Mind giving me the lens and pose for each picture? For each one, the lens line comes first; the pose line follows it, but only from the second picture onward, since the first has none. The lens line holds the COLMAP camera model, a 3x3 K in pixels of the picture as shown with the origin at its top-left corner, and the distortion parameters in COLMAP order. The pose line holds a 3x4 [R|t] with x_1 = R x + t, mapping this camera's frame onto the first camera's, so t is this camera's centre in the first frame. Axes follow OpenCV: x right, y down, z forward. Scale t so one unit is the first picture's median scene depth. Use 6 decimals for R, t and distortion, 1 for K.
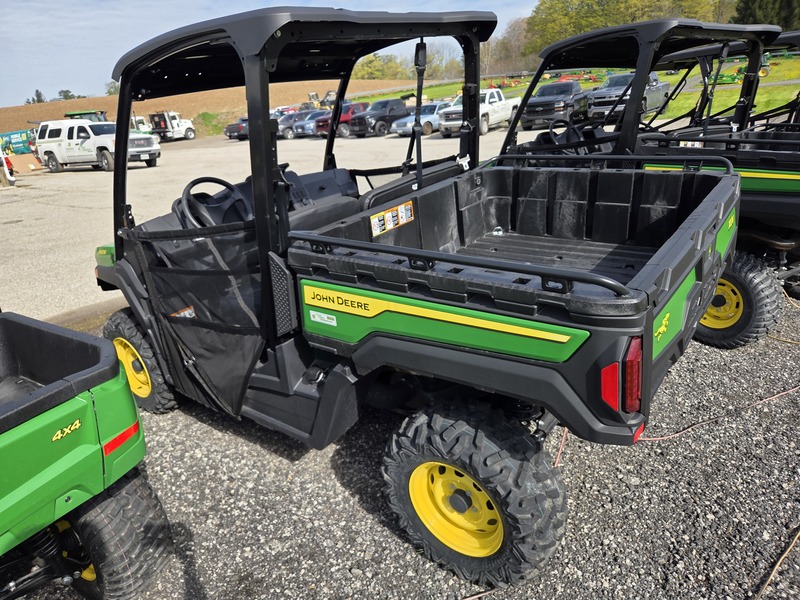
lens RADIAL K [[538.2, 0, 400.0], [0, 538.2, 300.0], [0, 0, 1]] dist [0.055696, -0.040648]
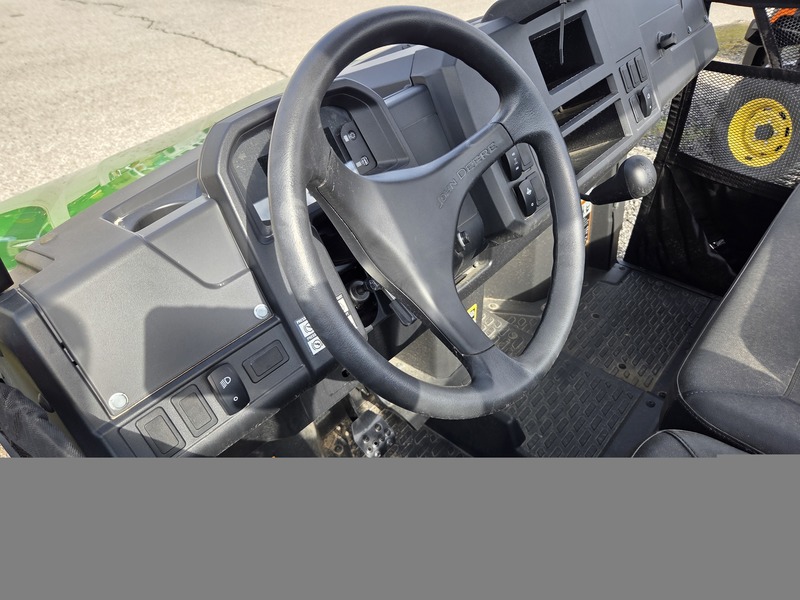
lens RADIAL K [[538.8, 0, 400.3], [0, 538.8, 296.5], [0, 0, 1]] dist [0.058611, -0.046785]
pose [[0.995783, 0.086468, -0.030642, -0.312345], [-0.073205, 0.950292, 0.302632, -0.175362], [0.055287, -0.299113, 0.952615, 0.739232]]
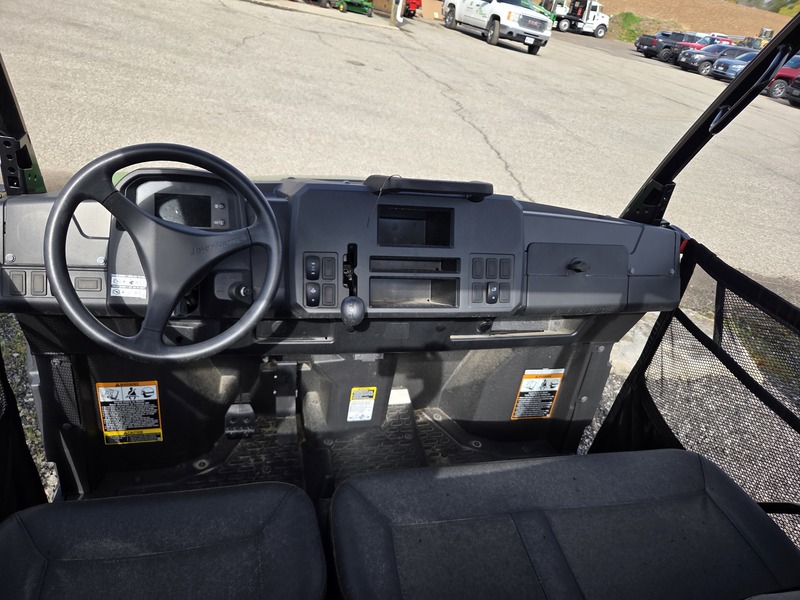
lens RADIAL K [[538.4, 0, 399.8], [0, 538.4, 310.3], [0, 0, 1]] dist [0.057153, -0.055394]
pose [[0.735815, 0.531721, -0.419344, -0.070500], [-0.452606, 0.846771, 0.279511, -0.264804], [0.503710, -0.015871, 0.863727, 0.708205]]
